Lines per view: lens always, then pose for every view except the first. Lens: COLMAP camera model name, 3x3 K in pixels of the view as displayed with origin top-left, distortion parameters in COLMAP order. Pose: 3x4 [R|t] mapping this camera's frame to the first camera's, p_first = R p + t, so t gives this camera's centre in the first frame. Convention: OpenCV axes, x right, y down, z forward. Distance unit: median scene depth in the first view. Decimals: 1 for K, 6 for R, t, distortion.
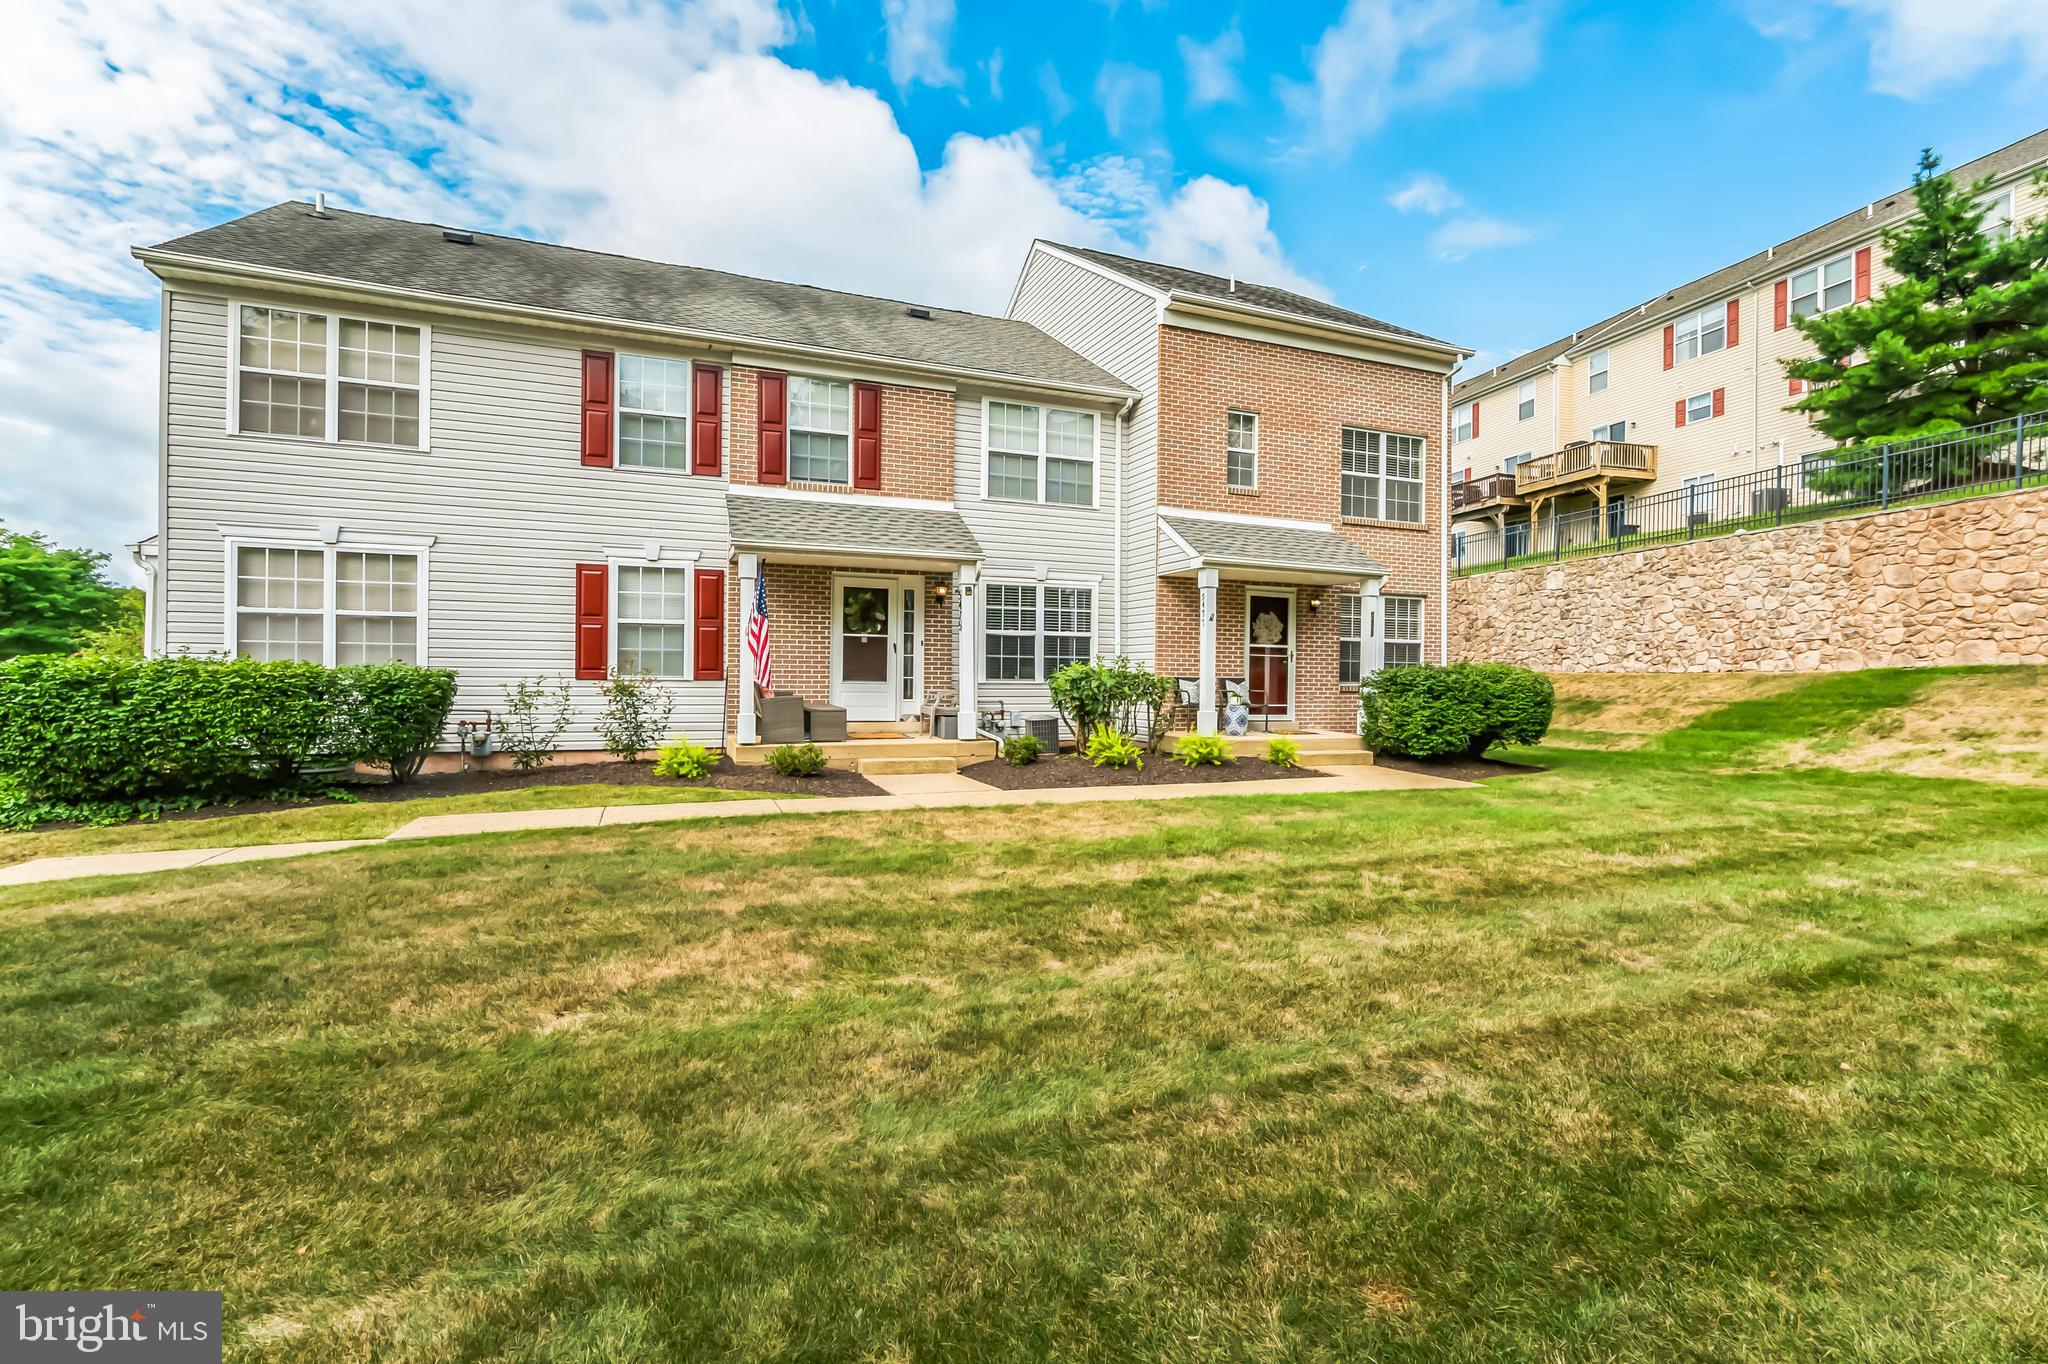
lens RADIAL K [[959.0, 0, 1012.3], [0, 959.0, 692.8], [0, 0, 1]] dist [-0.007487, 0.003096]
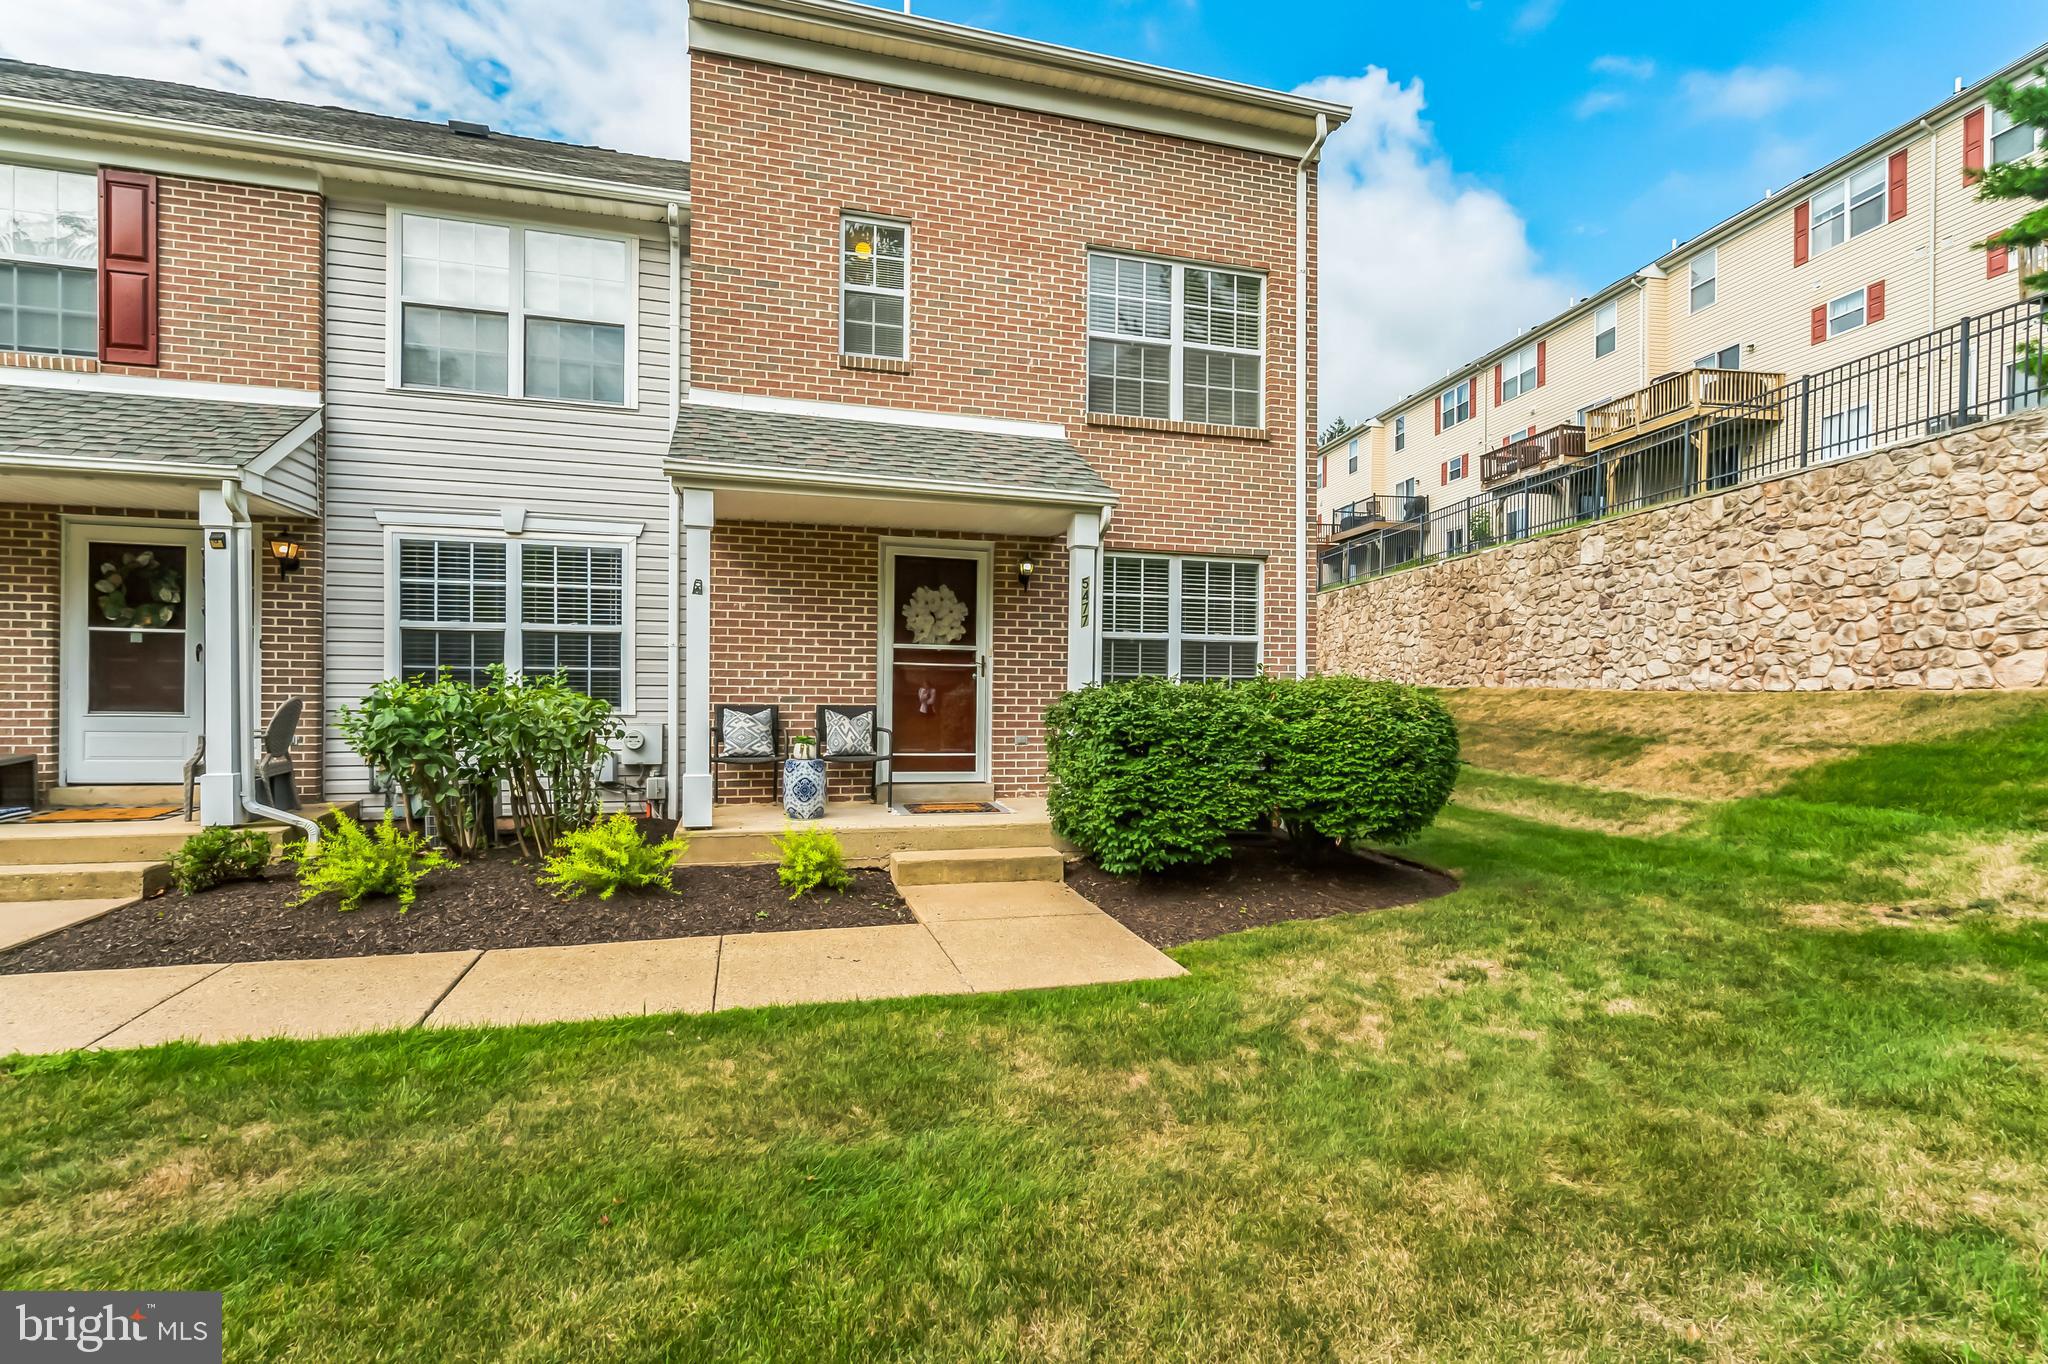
lens RADIAL K [[959.0, 0, 1014.2], [0, 959.0, 708.5], [0, 0, 1]] dist [-0.007487, 0.003096]
pose [[0.993545, 0.000623, -0.113433, 0.374636], [-0.000461, 0.999999, 0.001453, -0.014018], [0.113434, -0.001392, 0.993545, 0.456423]]
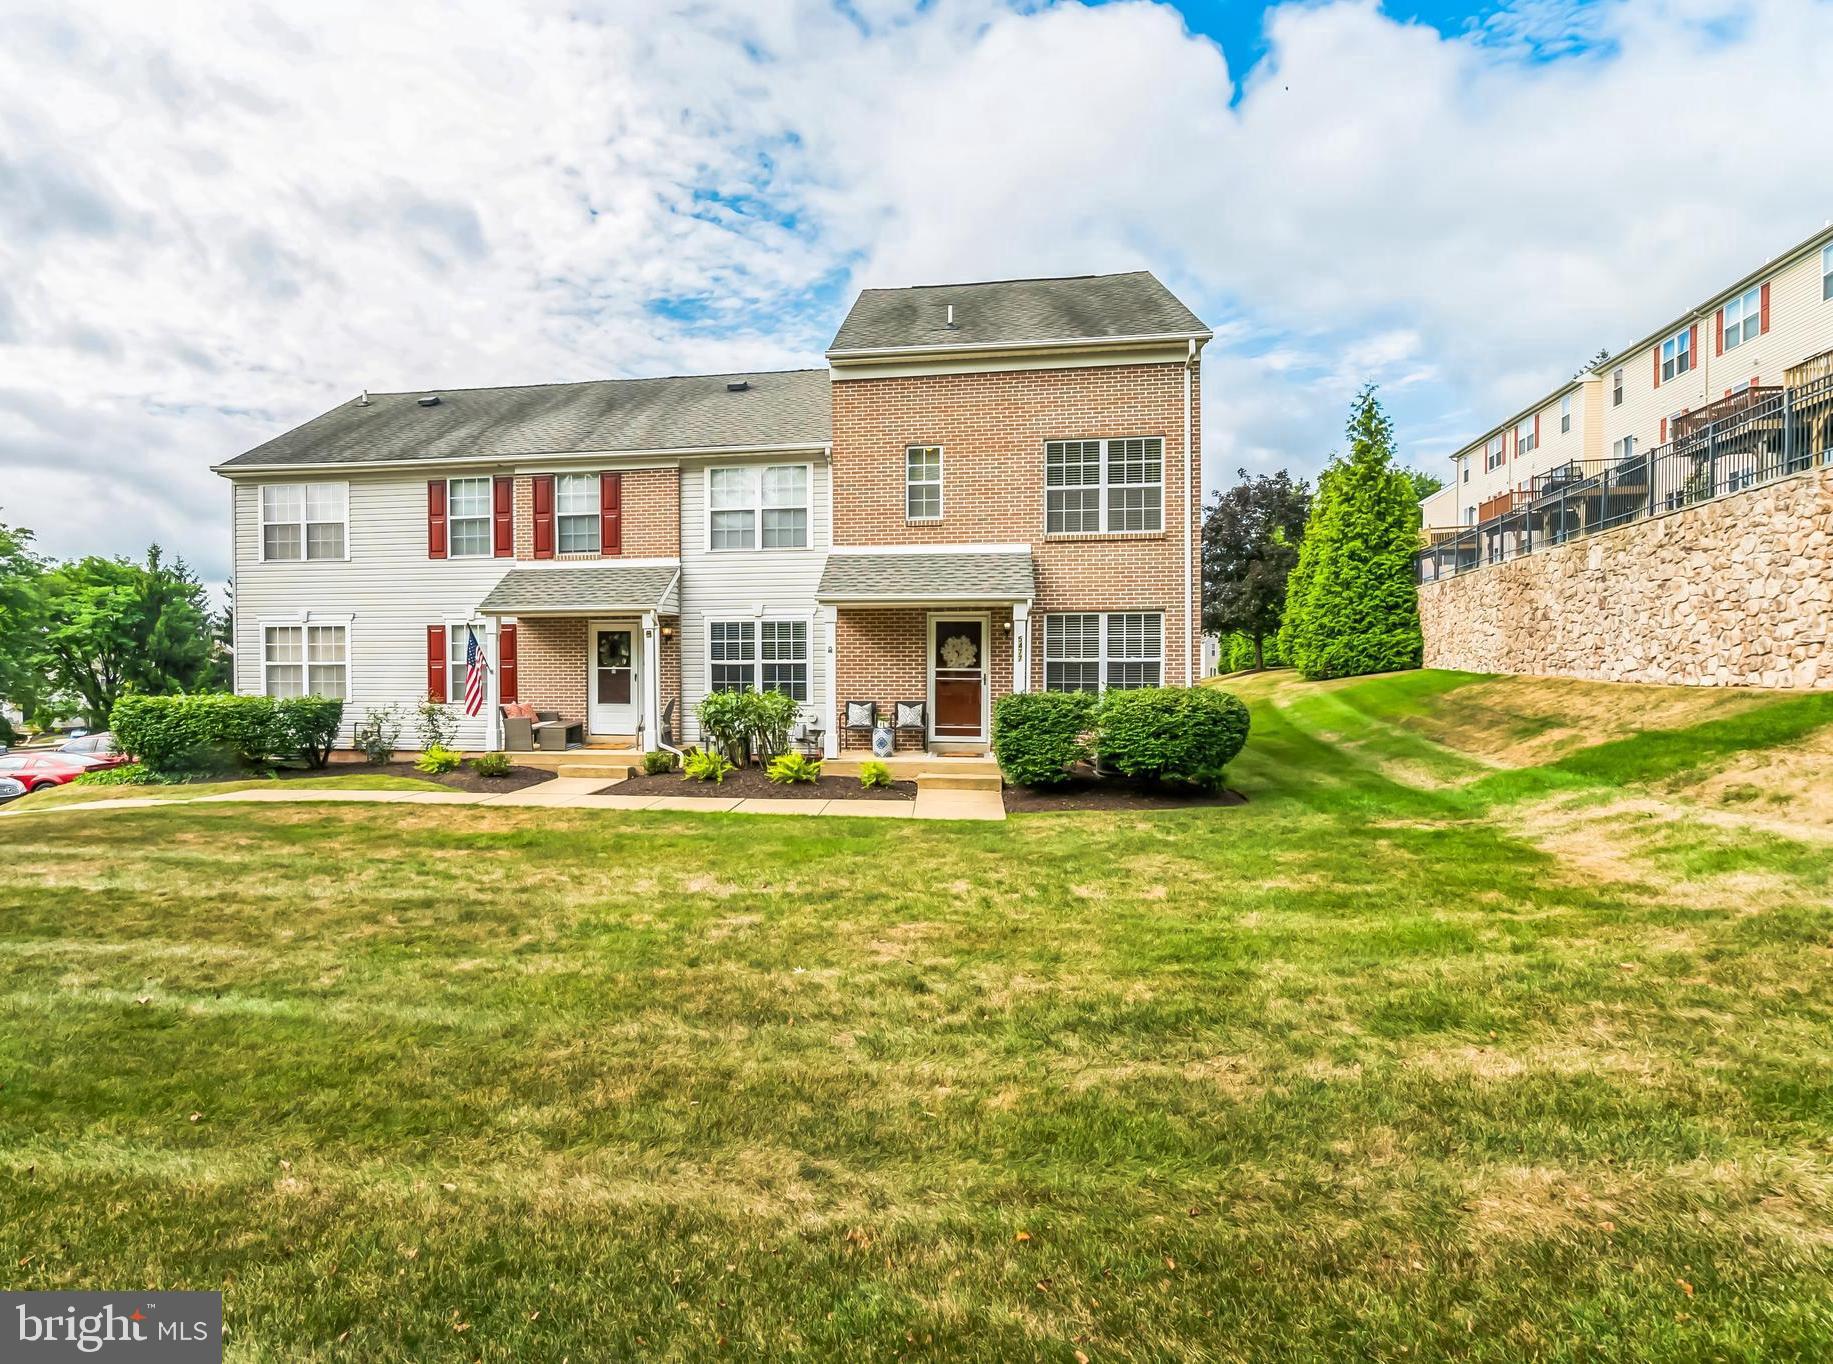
lens RADIAL K [[972.0, 0, 799.1], [0, 972.0, 690.5], [0, 0, 1]] dist [-0.001273, 0.000961]
pose [[0.843983, 0.001055, -0.536369, 0.681723], [0.005905, 0.999919, 0.011258, -0.038792], [0.536337, -0.012669, 0.843909, 0.028462]]
